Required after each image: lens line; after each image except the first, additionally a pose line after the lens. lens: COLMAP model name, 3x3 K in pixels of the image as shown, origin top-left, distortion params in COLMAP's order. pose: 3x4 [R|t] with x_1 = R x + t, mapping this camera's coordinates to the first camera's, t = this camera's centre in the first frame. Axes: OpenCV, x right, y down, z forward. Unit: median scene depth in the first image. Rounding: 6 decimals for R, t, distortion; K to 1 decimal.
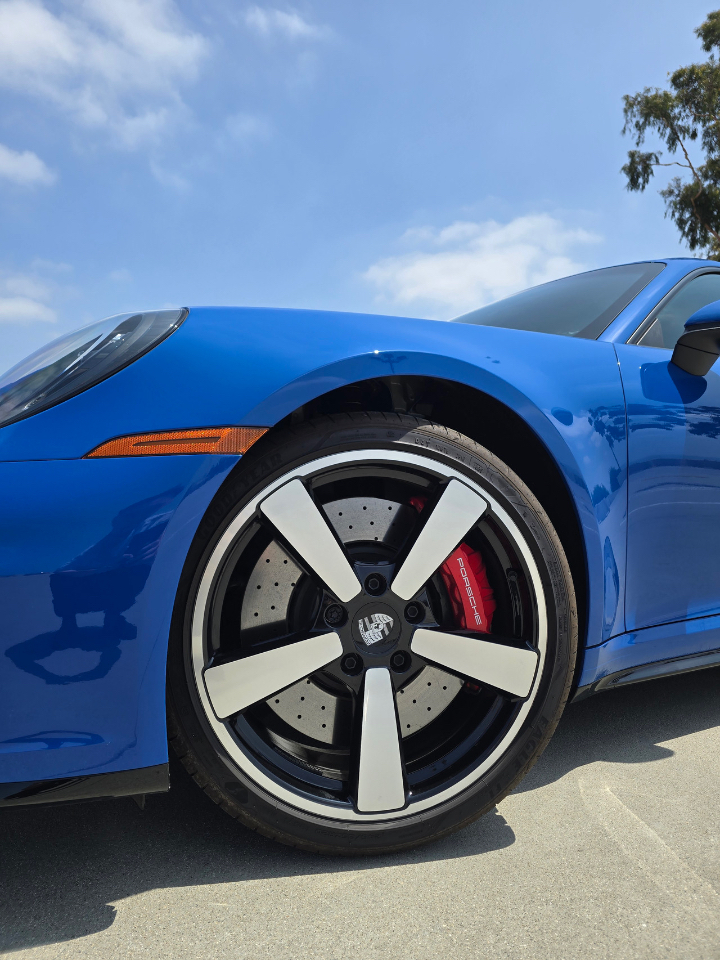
lens RADIAL K [[658.9, 0, 362.3], [0, 658.9, 467.0], [0, 0, 1]] dist [0.041098, -0.040257]
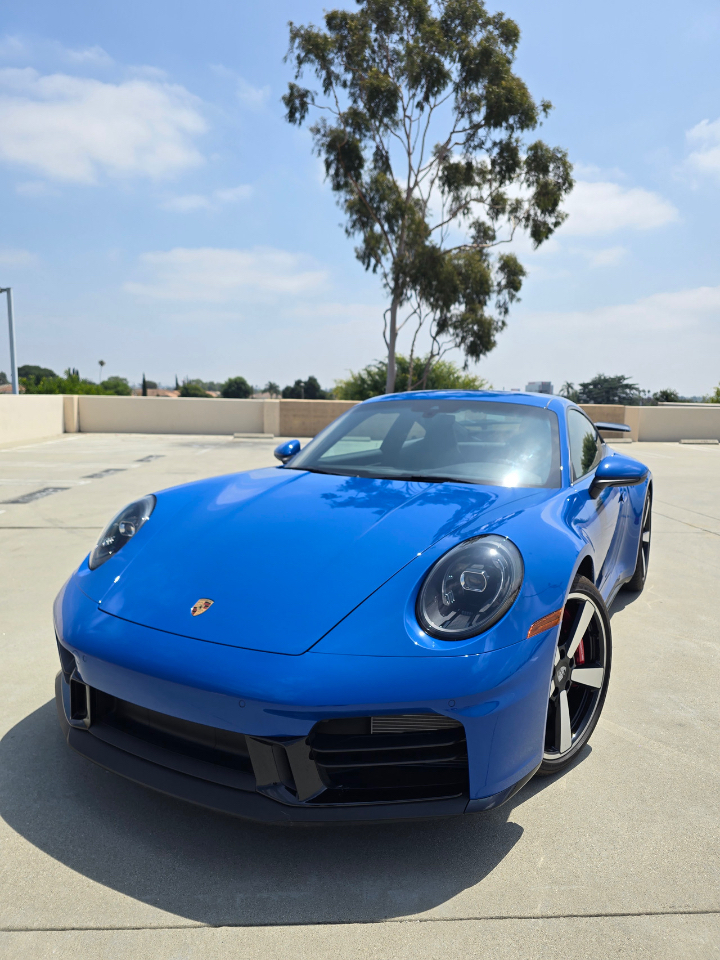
lens RADIAL K [[664.1, 0, 366.7], [0, 664.1, 475.6], [0, 0, 1]] dist [0.049630, -0.054640]
pose [[0.843094, -0.036834, 0.536503, -1.566436], [-0.049476, 0.988107, 0.145588, -0.642998], [-0.535486, -0.149289, 0.831245, -0.364541]]
